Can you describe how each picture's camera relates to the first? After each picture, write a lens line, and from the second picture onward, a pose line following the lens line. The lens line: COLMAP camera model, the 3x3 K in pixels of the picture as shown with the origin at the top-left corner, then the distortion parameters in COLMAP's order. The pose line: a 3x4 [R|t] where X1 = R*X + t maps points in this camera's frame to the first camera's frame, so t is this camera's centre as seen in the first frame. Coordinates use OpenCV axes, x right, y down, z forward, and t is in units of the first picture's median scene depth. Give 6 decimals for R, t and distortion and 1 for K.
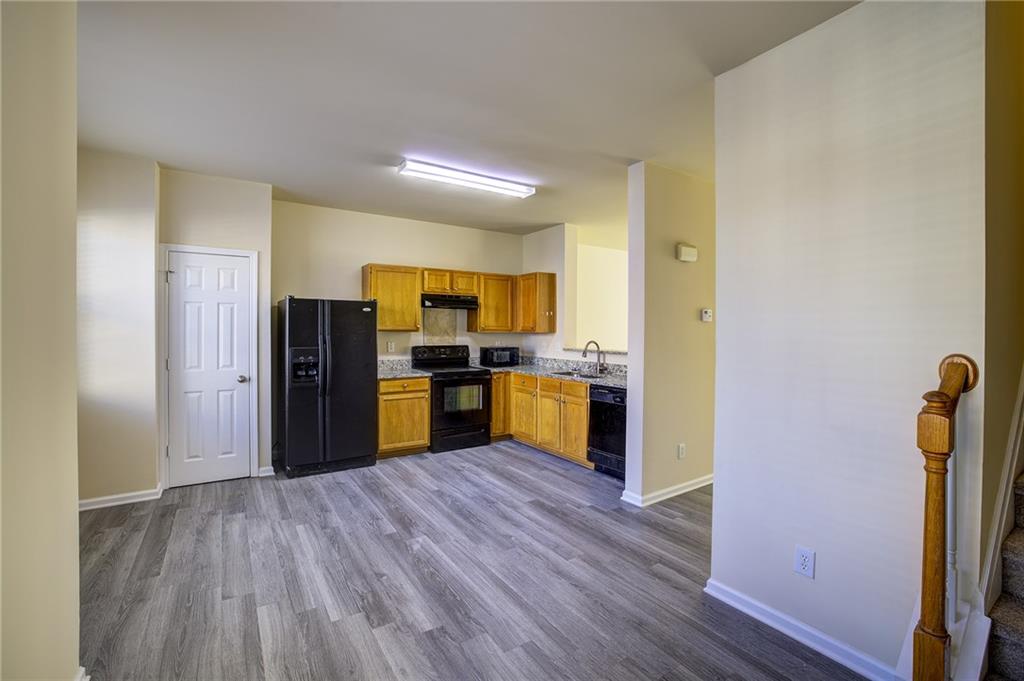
lens RADIAL K [[446.0, 0, 514.0], [0, 446.0, 330.8], [0, 0, 1]] dist [-0.044749, 0.016444]
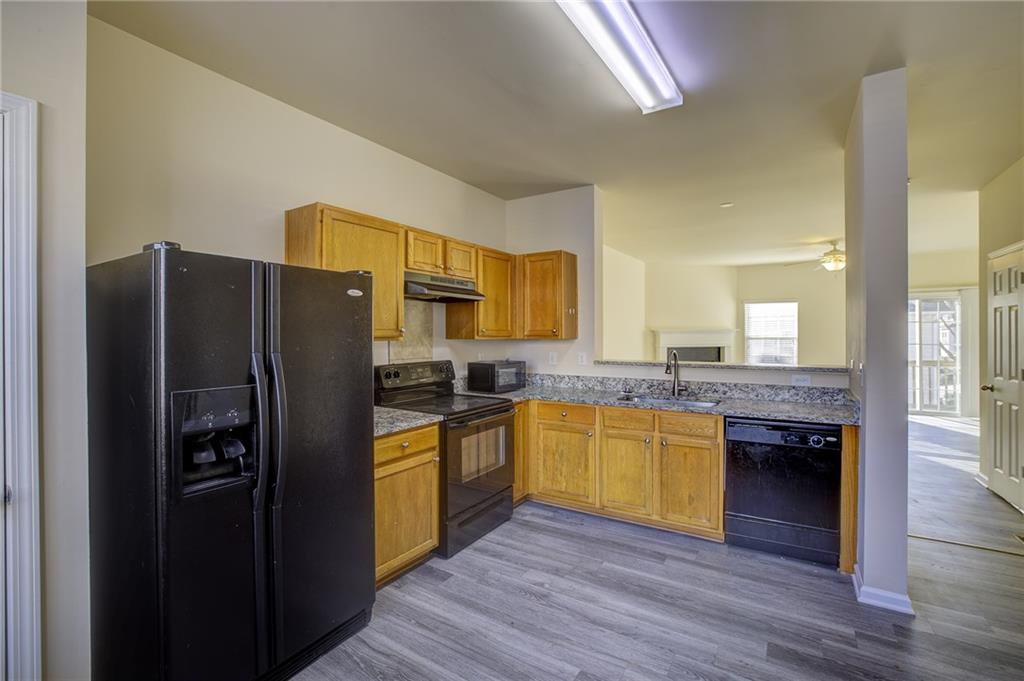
lens RADIAL K [[436.1, 0, 510.6], [0, 436.1, 332.0], [0, 0, 1]] dist [-0.041963, 0.016403]
pose [[0.904928, -0.003987, 0.425547, -0.329174], [0.006728, 0.999965, -0.004937, -0.004178], [-0.425512, 0.007330, 0.904923, 0.465239]]
